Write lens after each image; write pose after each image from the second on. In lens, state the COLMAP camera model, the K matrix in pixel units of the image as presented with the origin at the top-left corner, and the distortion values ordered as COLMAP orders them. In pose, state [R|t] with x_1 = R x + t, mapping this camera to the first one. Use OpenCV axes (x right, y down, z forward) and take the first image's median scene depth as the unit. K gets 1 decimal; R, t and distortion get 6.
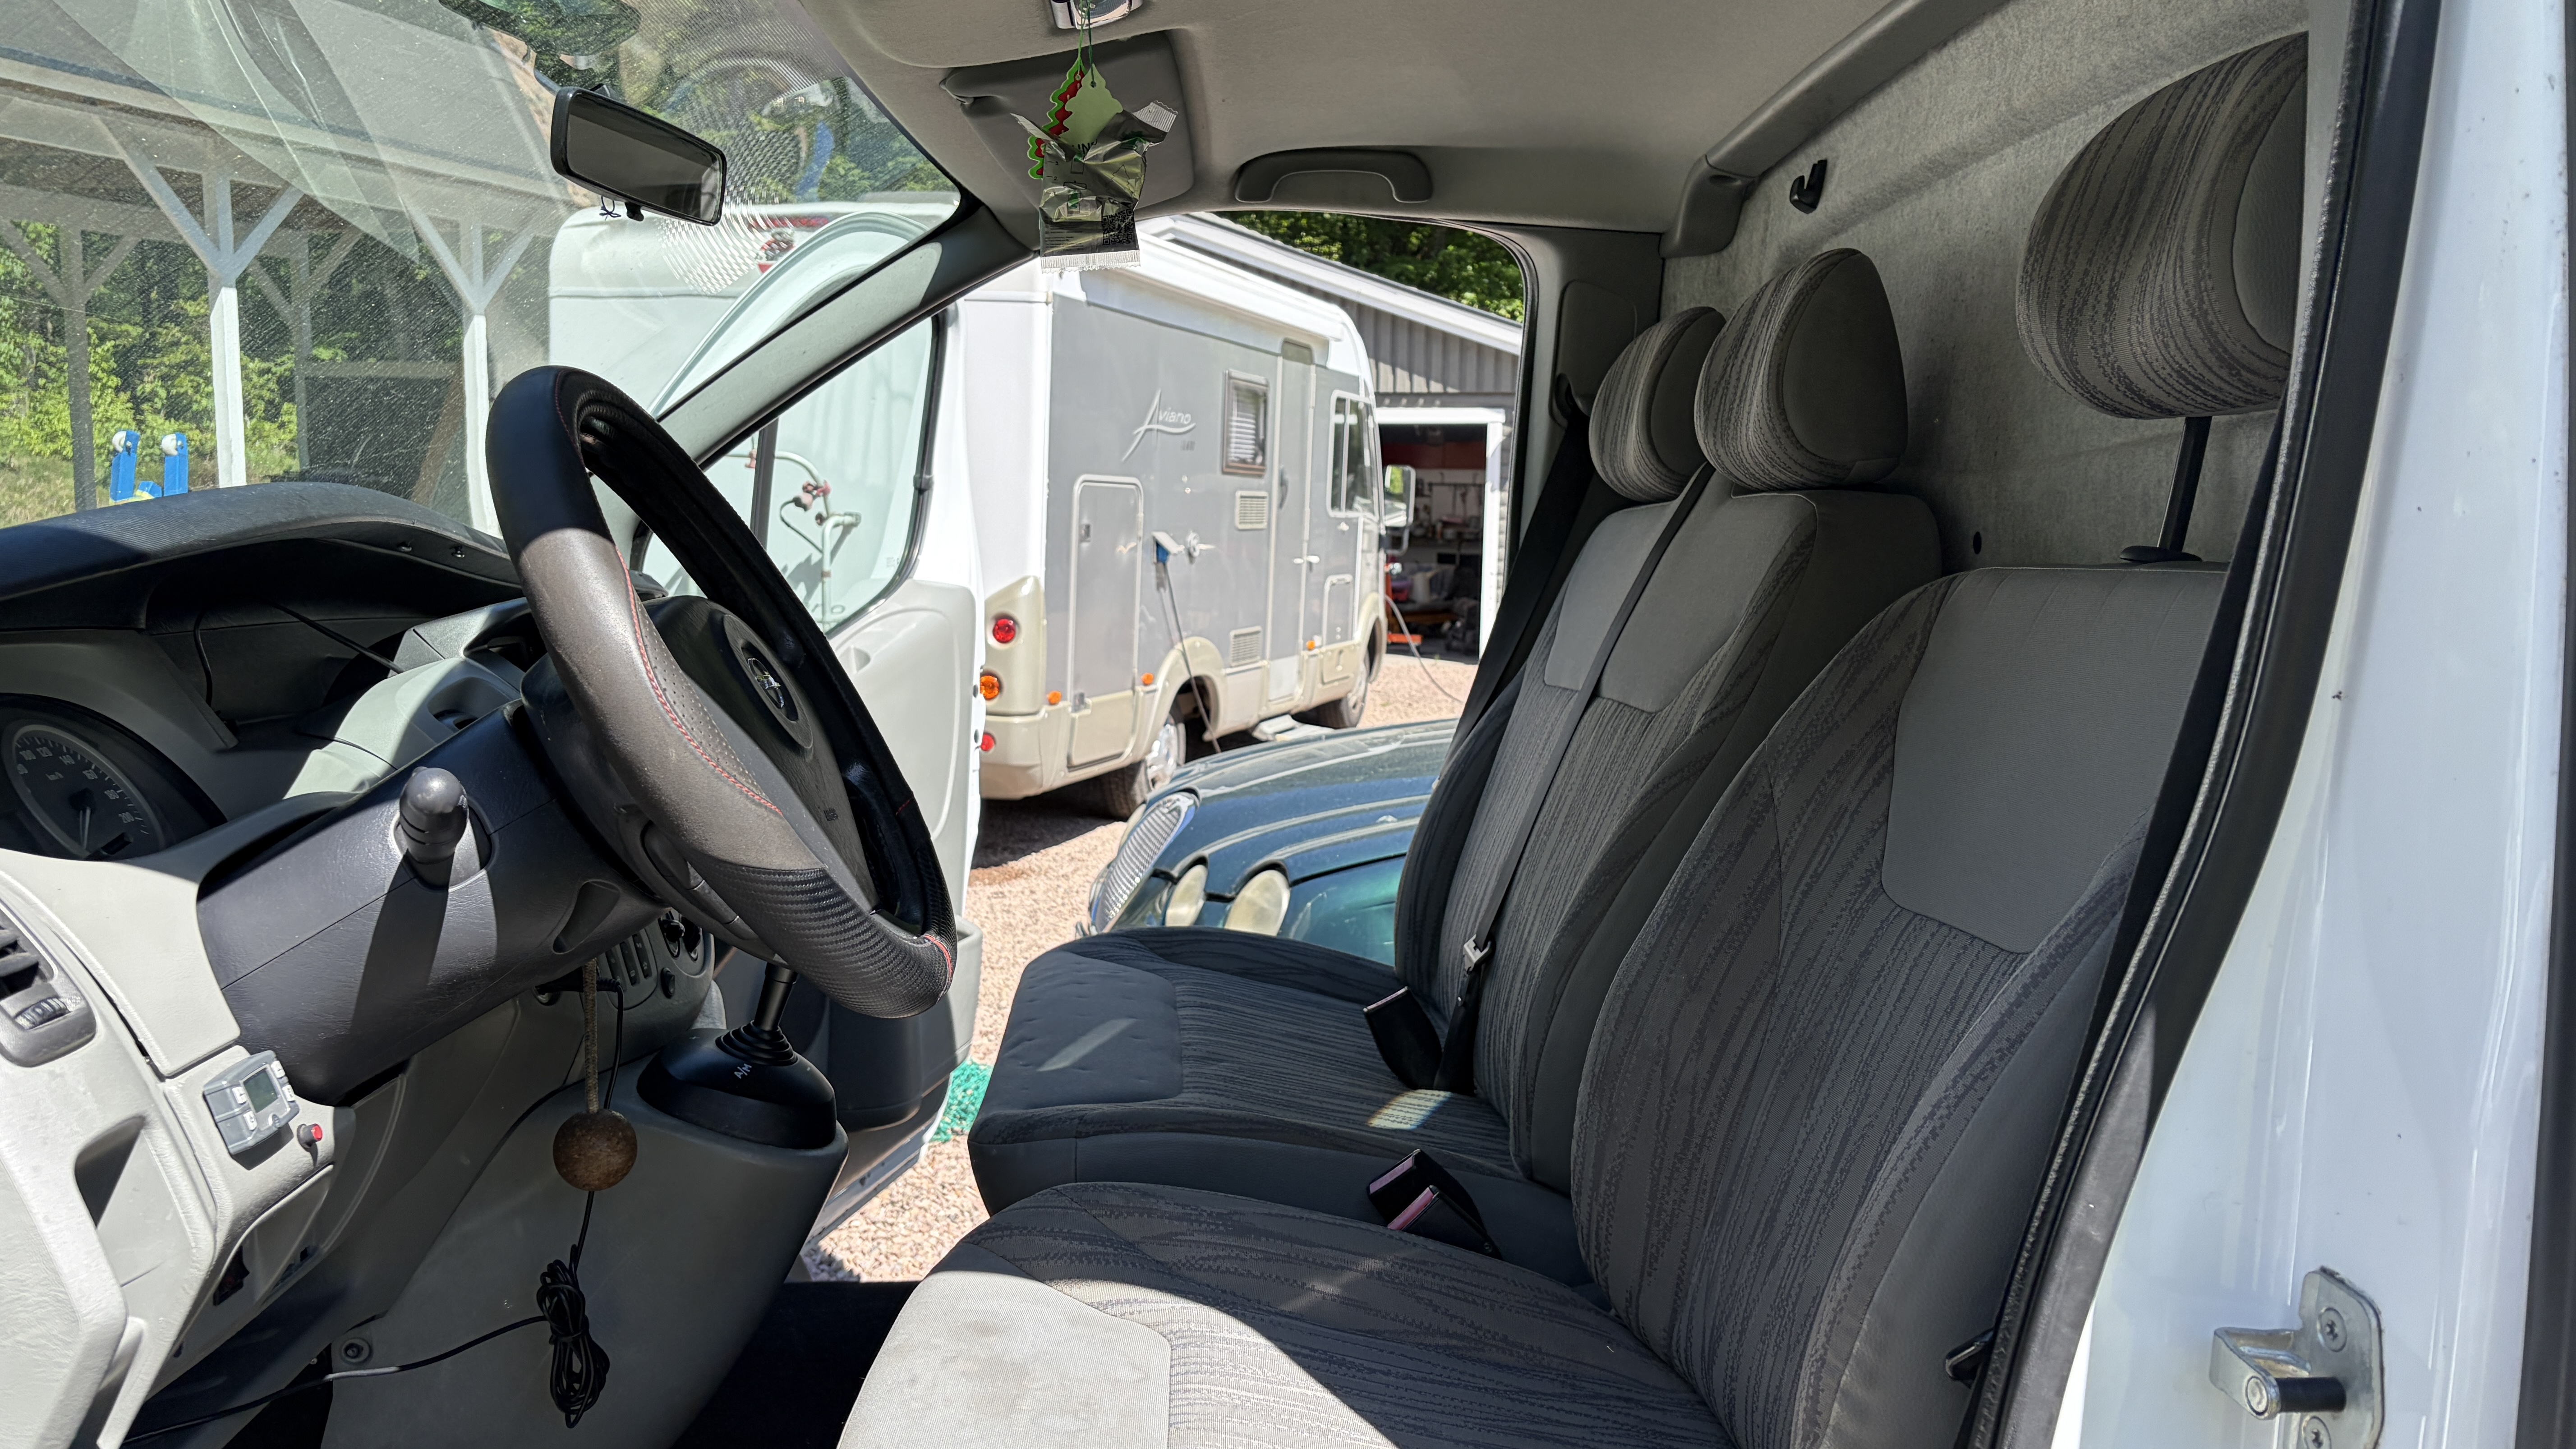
lens RADIAL K [[1968.9, 0, 1274.4], [0, 1968.9, 733.2], [0, 0, 1]] dist [0.047683, -0.050008]
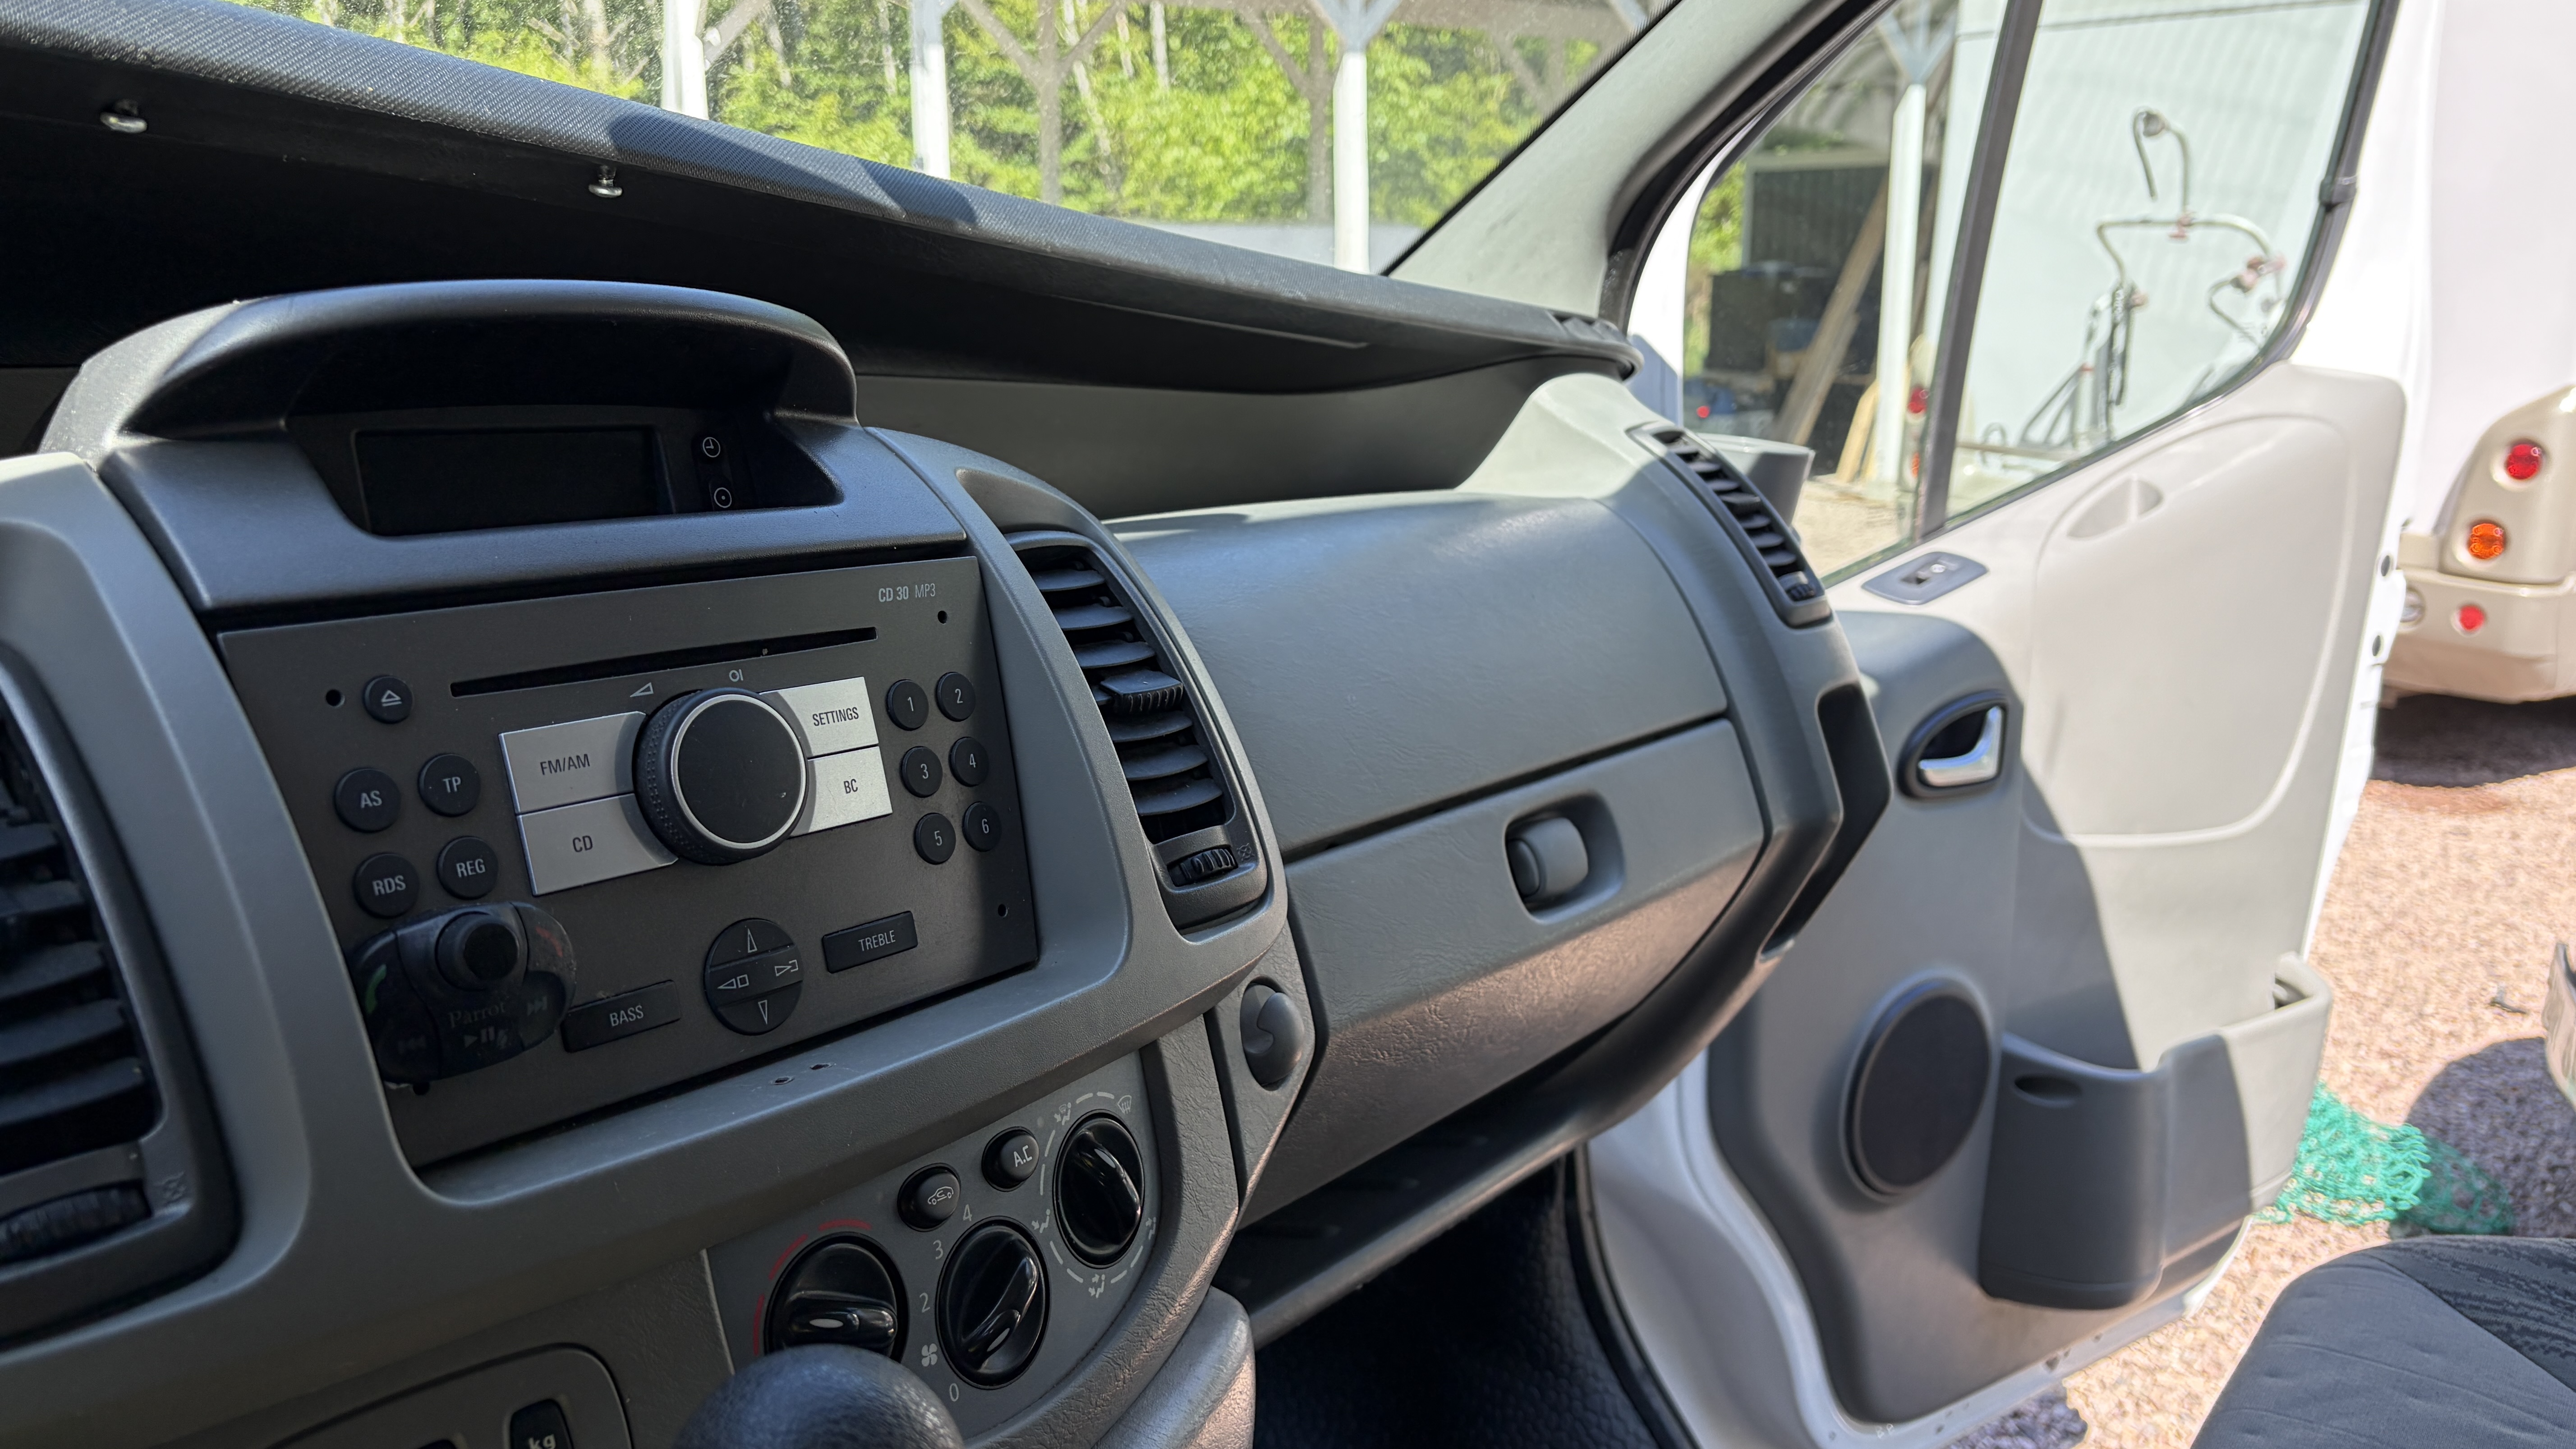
lens RADIAL K [[1968.9, 0, 1297.0], [0, 1968.9, 727.7], [0, 0, 1]] dist [0.047683, -0.050008]
pose [[0.765282, 0.130739, -0.630278, -0.060287], [-0.073756, 0.990518, 0.115909, -0.044356], [0.639455, -0.042216, 0.767668, 0.868081]]
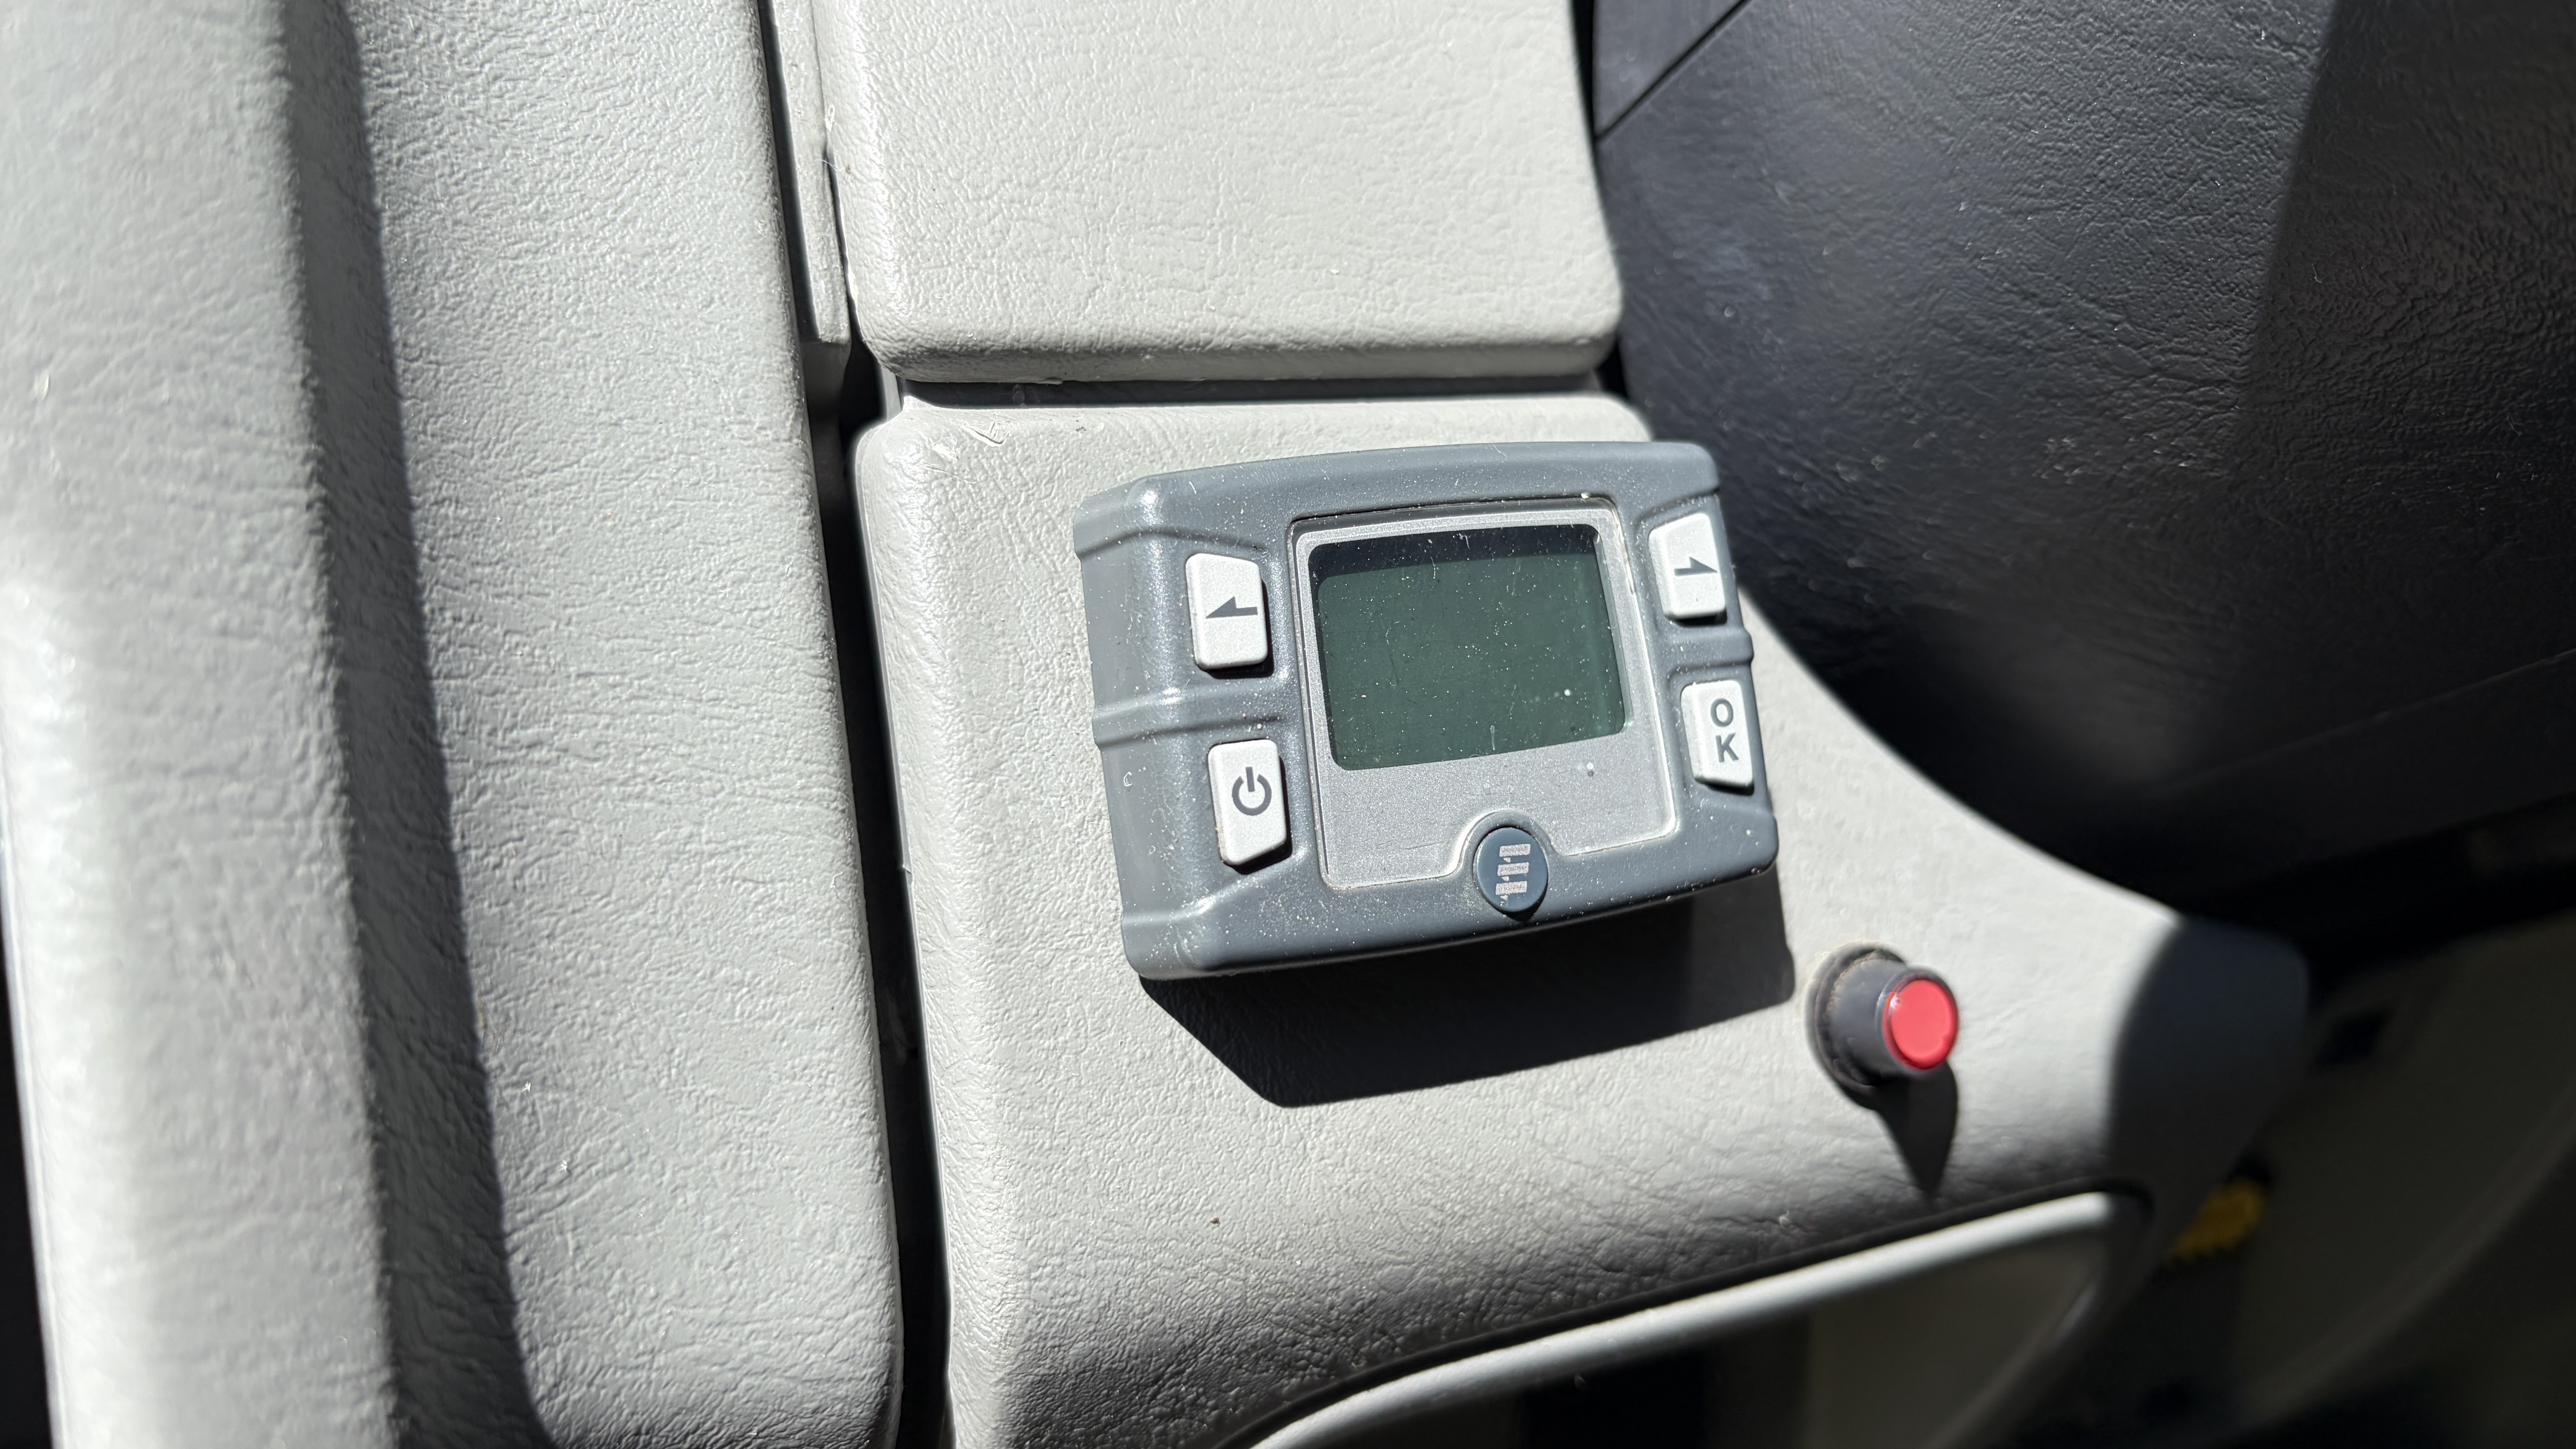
lens RADIAL K [[1968.9, 0, 1287.6], [0, 1968.9, 720.6], [0, 0, 1]] dist [0.047683, -0.050008]
pose [[0.423159, 0.212849, -0.880699, -0.252739], [-0.116352, 0.976733, 0.180154, 0.106229], [0.898554, 0.026237, 0.438079, 0.610396]]
